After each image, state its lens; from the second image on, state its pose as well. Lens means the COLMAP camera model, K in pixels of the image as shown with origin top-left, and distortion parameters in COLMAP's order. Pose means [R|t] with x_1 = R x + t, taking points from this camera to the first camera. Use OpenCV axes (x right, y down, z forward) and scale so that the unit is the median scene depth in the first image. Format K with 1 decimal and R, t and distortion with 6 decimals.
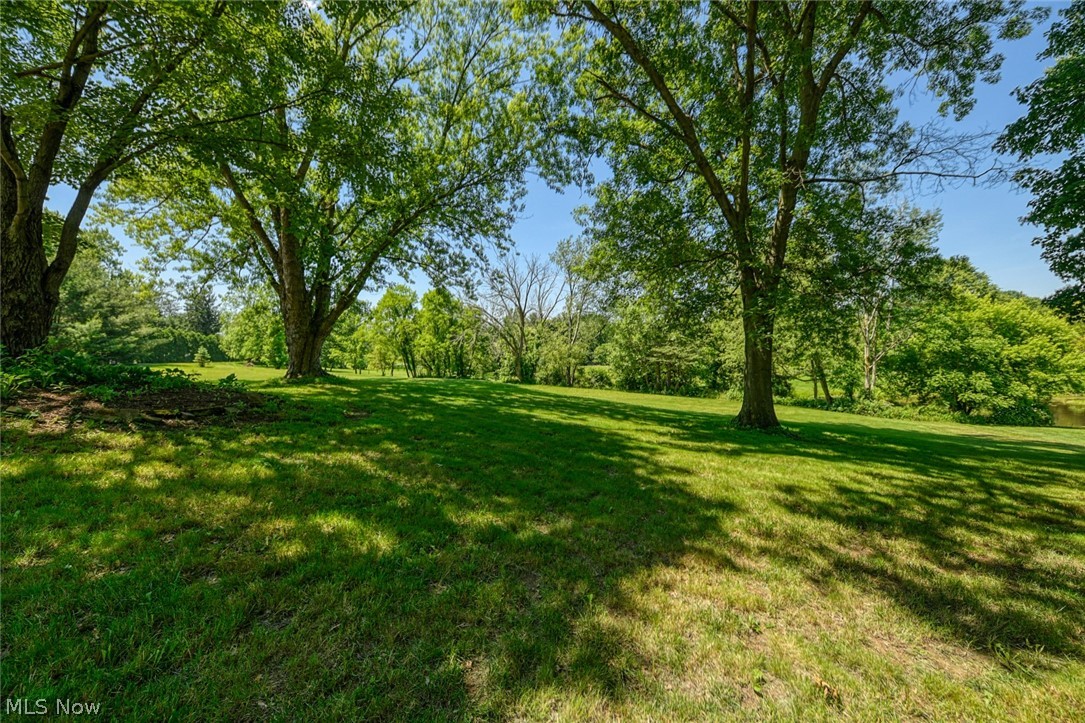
lens RADIAL K [[376.7, 0, 541.1], [0, 376.7, 360.3], [0, 0, 1]] dist [-0.000158, -0.000015]
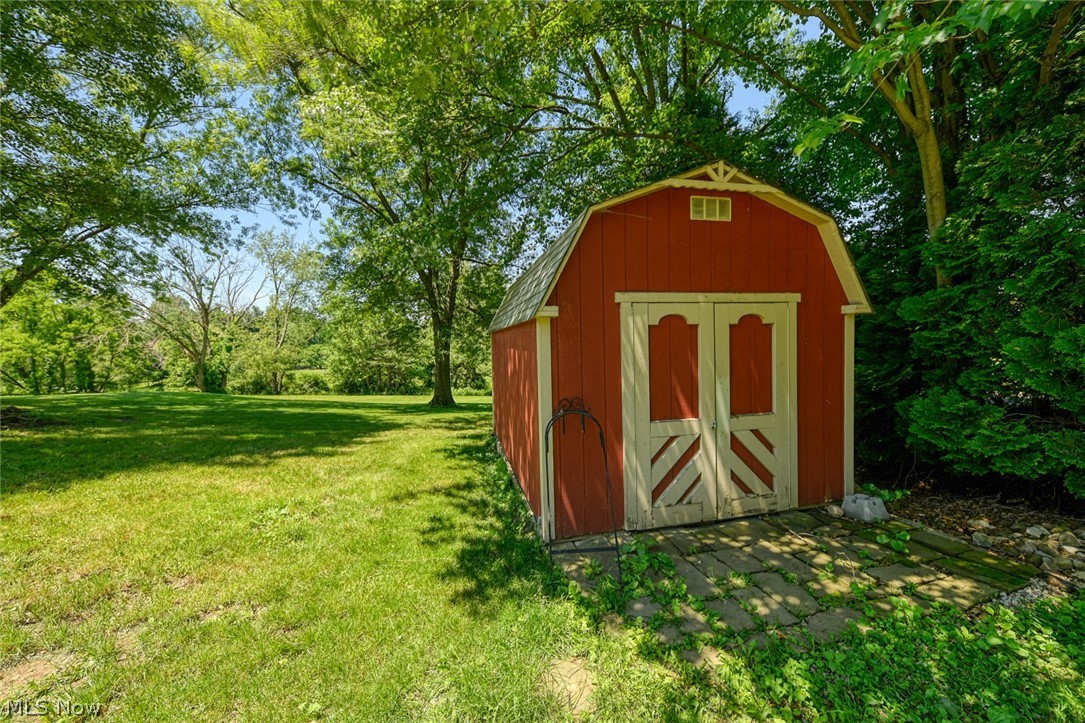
lens RADIAL K [[376.7, 0, 544.3], [0, 376.7, 362.2], [0, 0, 1]] dist [-0.000158, -0.000015]
pose [[0.753670, -0.019764, 0.656956, -0.035028], [0.019128, 0.999784, 0.008135, -0.002631], [-0.656975, 0.006435, 0.753885, -0.108122]]
